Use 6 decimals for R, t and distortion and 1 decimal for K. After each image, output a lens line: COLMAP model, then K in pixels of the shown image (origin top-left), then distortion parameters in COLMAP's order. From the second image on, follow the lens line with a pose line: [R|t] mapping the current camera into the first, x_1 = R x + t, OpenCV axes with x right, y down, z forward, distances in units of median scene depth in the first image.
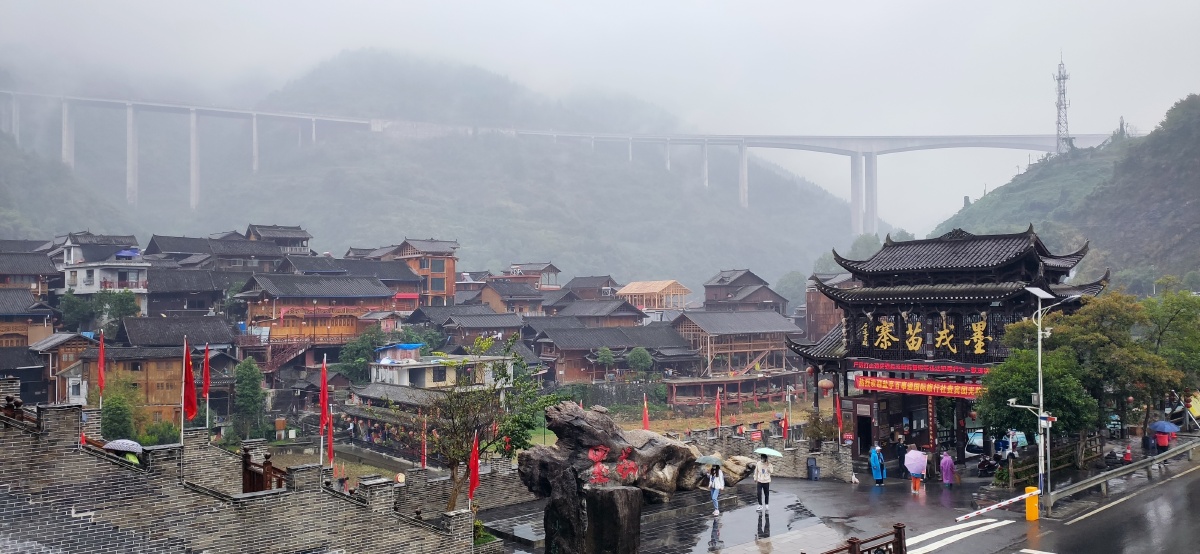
lens RADIAL K [[960.5, 0, 600.0], [0, 960.5, 277.0], [0, 0, 1]] dist [0.089536, -0.175690]
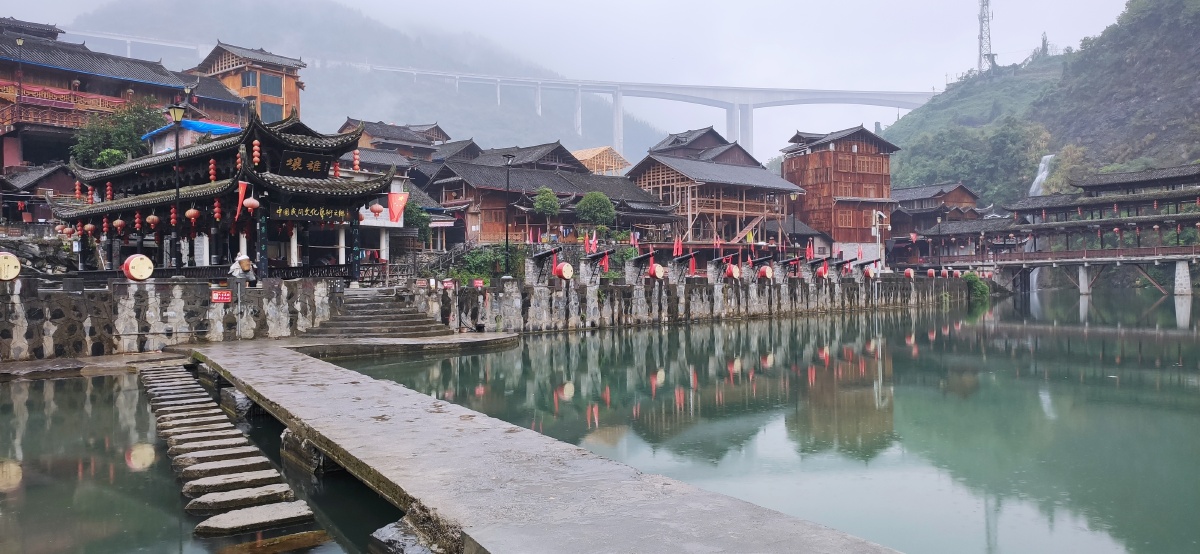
lens RADIAL K [[960.5, 0, 600.0], [0, 960.5, 277.0], [0, 0, 1]] dist [0.089536, -0.175690]
pose [[0.988882, -0.004433, 0.148633, -0.028302], [0.000963, 0.999725, 0.023414, 0.062091], [-0.148696, -0.023011, 0.988615, 0.191284]]
